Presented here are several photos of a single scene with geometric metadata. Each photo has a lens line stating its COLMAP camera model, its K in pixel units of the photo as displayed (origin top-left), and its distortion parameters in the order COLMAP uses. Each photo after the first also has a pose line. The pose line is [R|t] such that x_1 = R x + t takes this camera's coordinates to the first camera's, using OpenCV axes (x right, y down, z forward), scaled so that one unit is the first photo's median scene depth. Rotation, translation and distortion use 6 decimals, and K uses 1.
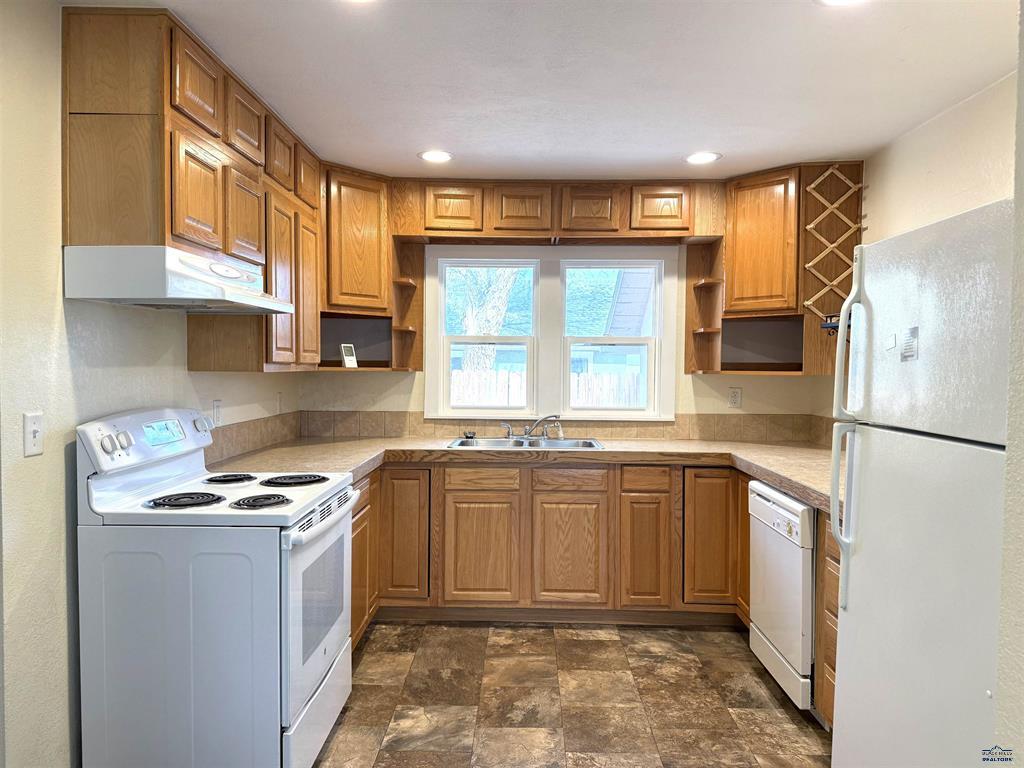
lens RADIAL K [[715.0, 0, 512.0], [0, 715.0, 384.0], [0, 0, 1]] dist [0.140295, -0.224111]
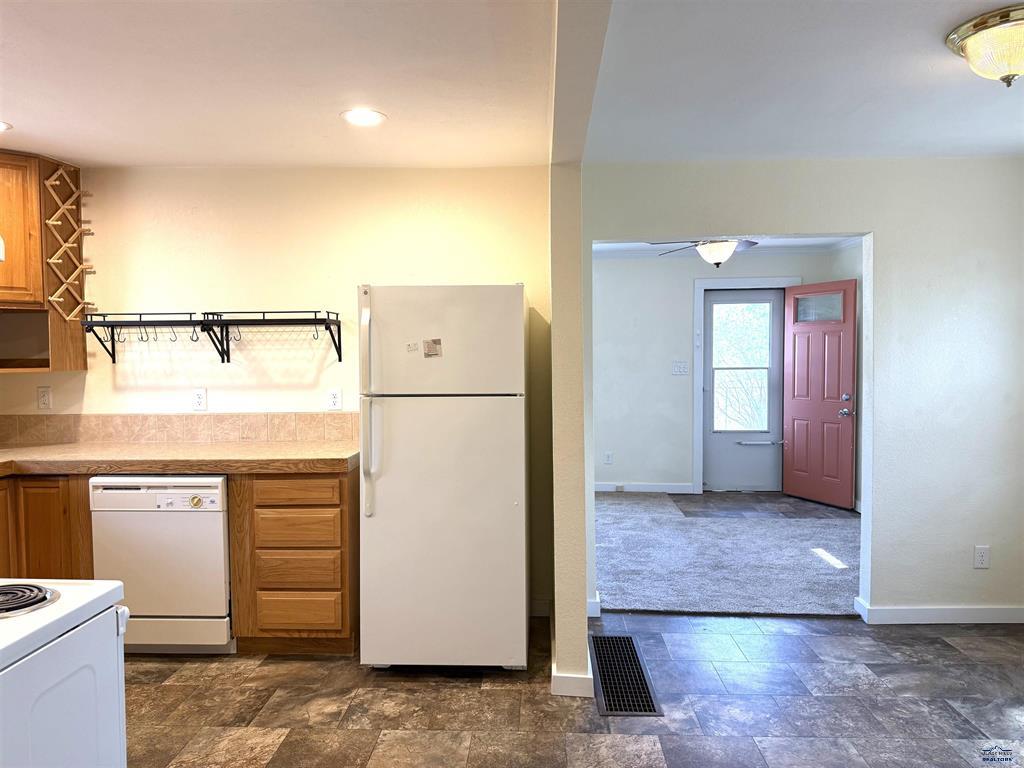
lens RADIAL K [[715.0, 0, 512.0], [0, 715.0, 384.0], [0, 0, 1]] dist [0.140295, -0.224111]
pose [[0.027718, -0.045477, 0.998581, -0.568390], [0.035729, 0.998371, 0.044476, -0.016824], [-0.998977, 0.034445, 0.029298, 0.344490]]
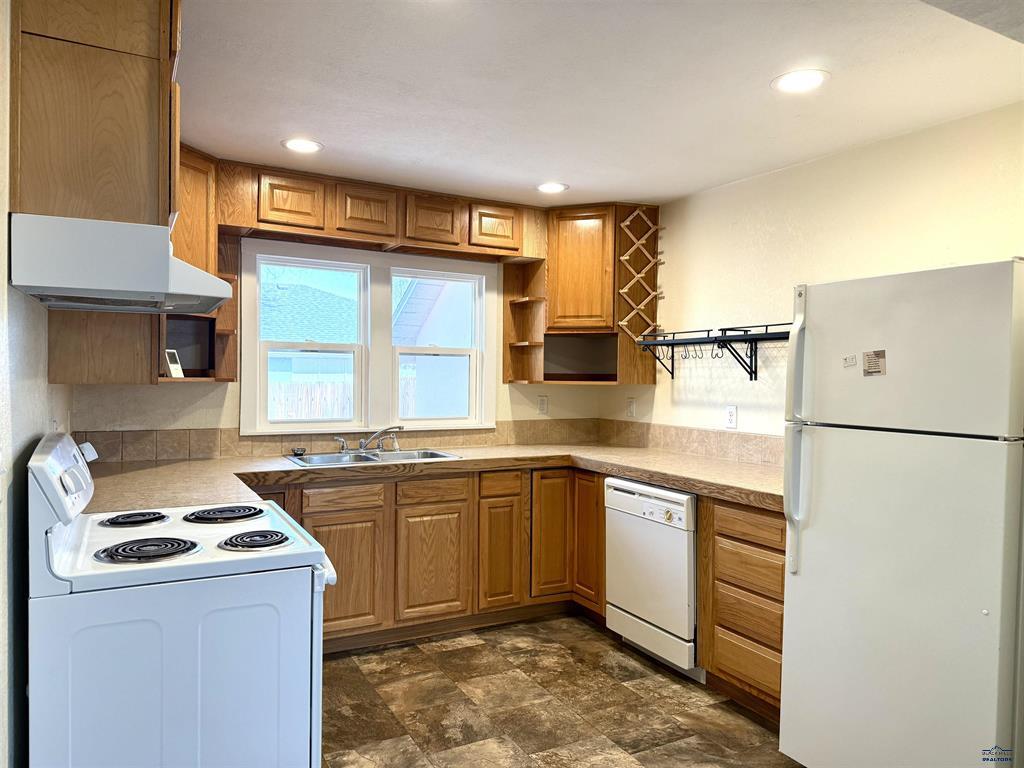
lens RADIAL K [[715.0, 0, 512.0], [0, 715.0, 384.0], [0, 0, 1]] dist [0.140295, -0.224111]
pose [[0.875550, -0.003690, 0.483114, -0.302697], [0.009072, 0.999920, -0.008803, -0.004736], [-0.483043, 0.012090, 0.875513, 0.075269]]
